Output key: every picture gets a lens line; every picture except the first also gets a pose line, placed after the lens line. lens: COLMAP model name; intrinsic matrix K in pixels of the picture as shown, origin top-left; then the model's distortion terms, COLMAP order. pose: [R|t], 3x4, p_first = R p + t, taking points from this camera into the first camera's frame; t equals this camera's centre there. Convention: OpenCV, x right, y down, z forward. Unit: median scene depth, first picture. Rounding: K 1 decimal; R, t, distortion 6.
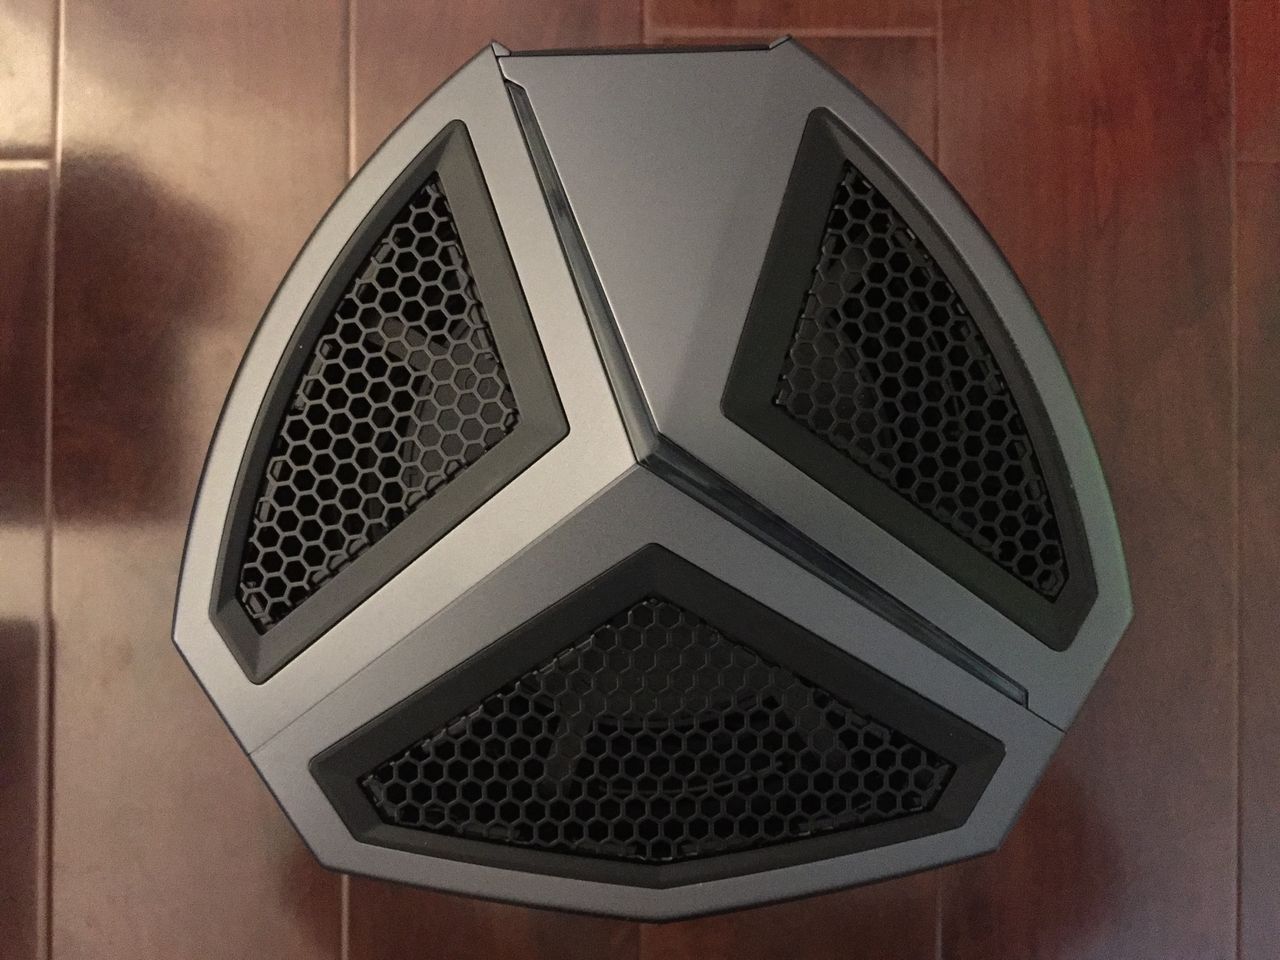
lens RADIAL K [[1185.1, 0, 643.7], [0, 1185.1, 480.8], [0, 0, 1]] dist [-0.006326, -0.002454]
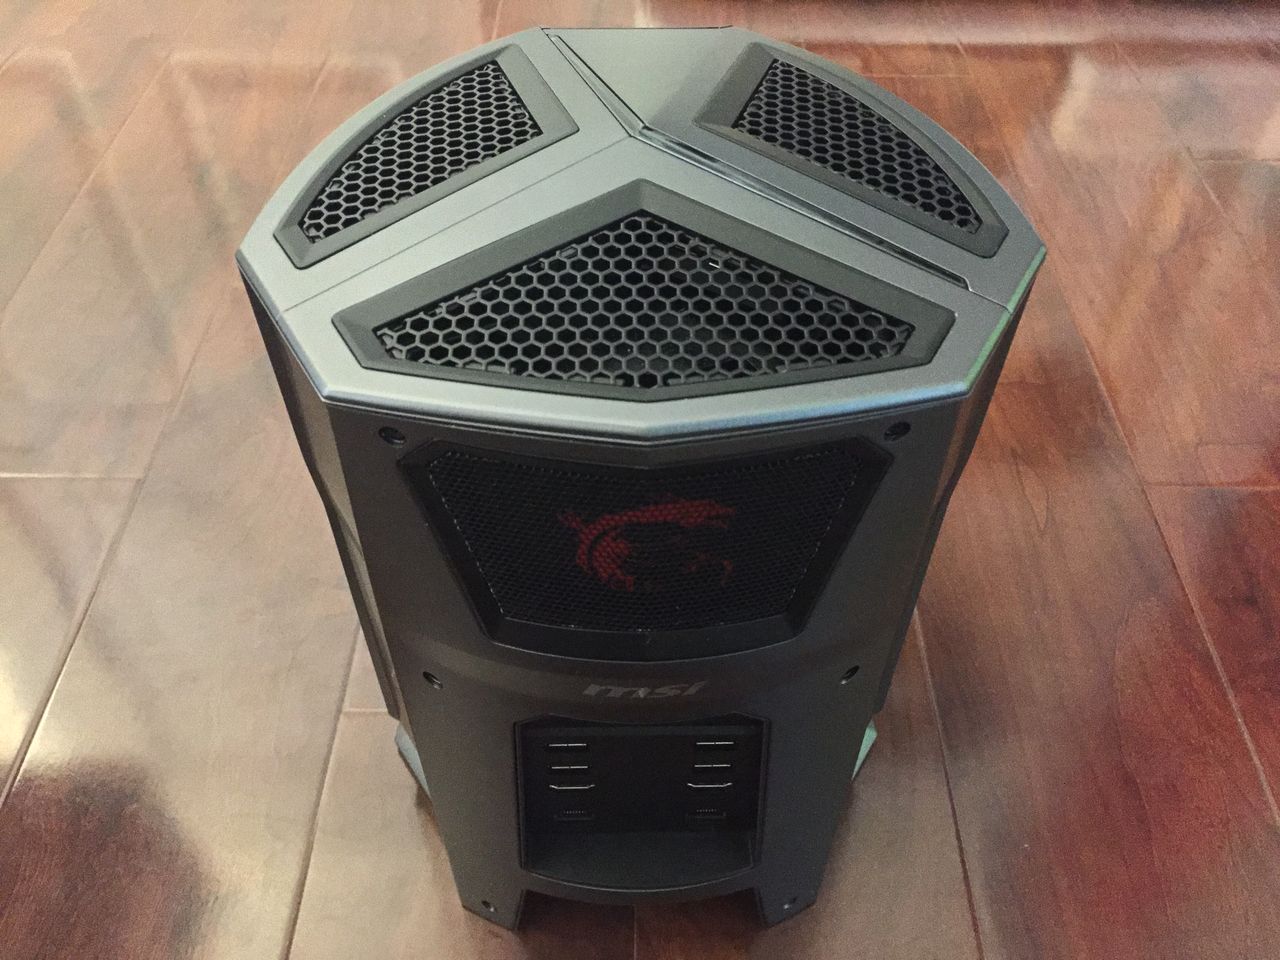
lens RADIAL K [[1185.1, 0, 641.7], [0, 1185.1, 477.9], [0, 0, 1]] dist [-0.006326, -0.002454]
pose [[0.999950, 0.008067, -0.005850, 0.017177], [-0.009898, 0.736539, -0.676322, 1.103884], [-0.001147, 0.676347, 0.736583, 0.278037]]
